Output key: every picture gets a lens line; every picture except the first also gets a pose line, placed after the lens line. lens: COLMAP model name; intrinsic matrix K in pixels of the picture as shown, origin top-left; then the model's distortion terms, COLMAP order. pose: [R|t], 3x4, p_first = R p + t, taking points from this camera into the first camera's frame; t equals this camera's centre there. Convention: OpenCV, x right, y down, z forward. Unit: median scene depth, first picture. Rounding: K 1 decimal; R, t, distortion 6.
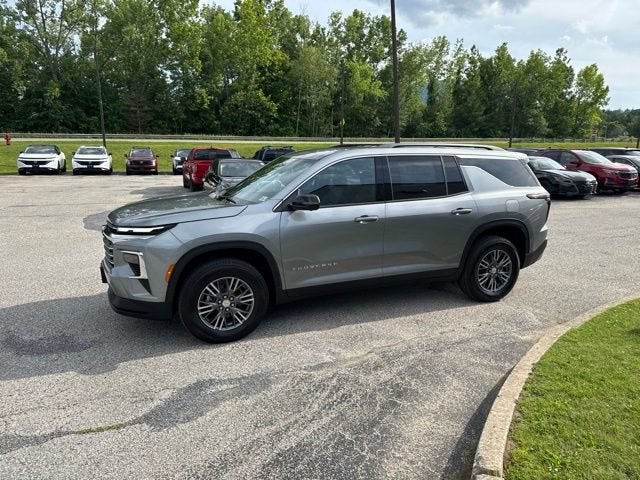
lens RADIAL K [[449.5, 0, 323.7], [0, 449.5, 244.0], [0, 0, 1]] dist [0.034511, -0.038103]
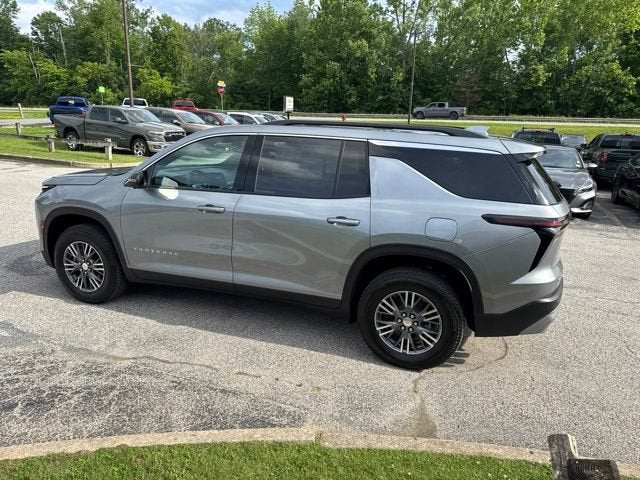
lens RADIAL K [[449.5, 0, 322.3], [0, 449.5, 240.6], [0, 0, 1]] dist [0.034511, -0.038103]
pose [[0.738987, 0.189690, -0.646465, 0.612657], [-0.169165, 0.981048, 0.094489, -0.086896], [0.652136, 0.039533, 0.757070, 0.385442]]
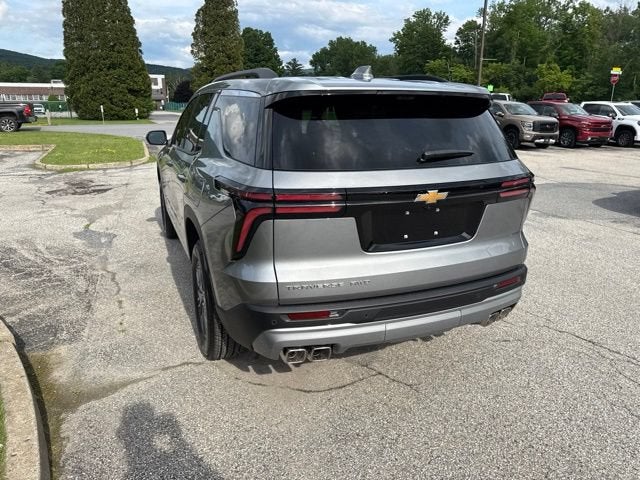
lens RADIAL K [[449.5, 0, 325.2], [0, 449.5, 244.1], [0, 0, 1]] dist [0.034511, -0.038103]
pose [[0.007062, 0.274611, -0.961529, 0.811861], [-0.218835, 0.938670, 0.266475, -0.170238], [0.975736, 0.208535, 0.066724, 0.986070]]
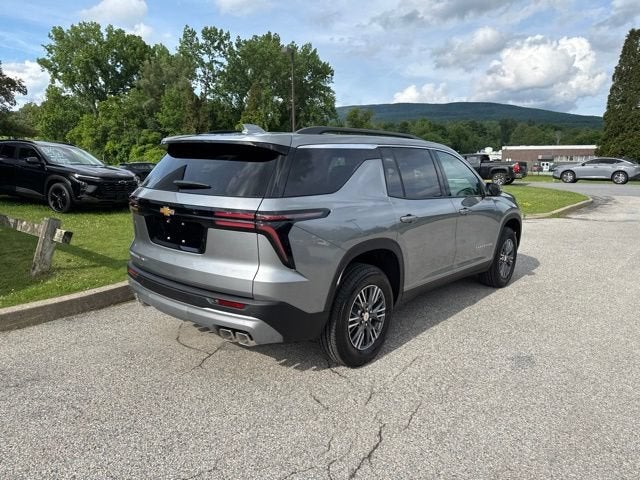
lens RADIAL K [[449.5, 0, 323.4], [0, 449.5, 237.5], [0, 0, 1]] dist [0.034511, -0.038103]
pose [[-0.887564, 0.046824, -0.458298, 0.546505], [-0.127385, 0.931089, 0.341828, -0.293989], [0.442722, 0.361775, -0.820436, 1.568866]]
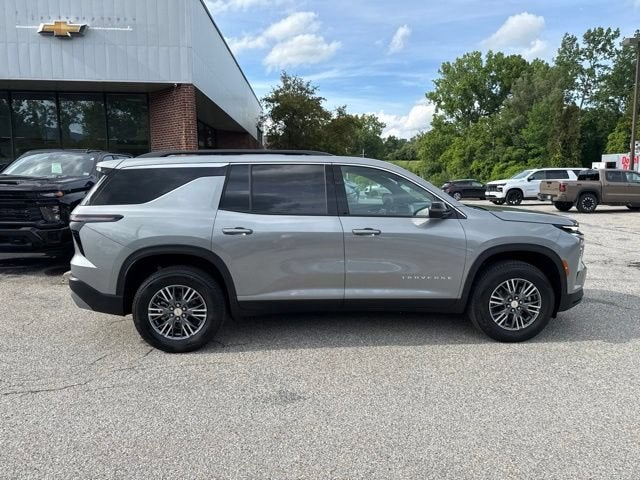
lens RADIAL K [[449.5, 0, 323.2], [0, 449.5, 235.8], [0, 0, 1]] dist [0.034511, -0.038103]
pose [[-0.952067, -0.048284, 0.302053, -0.129705], [0.057607, 0.941492, 0.332075, -0.325531], [-0.300415, 0.333559, -0.893582, 1.651008]]
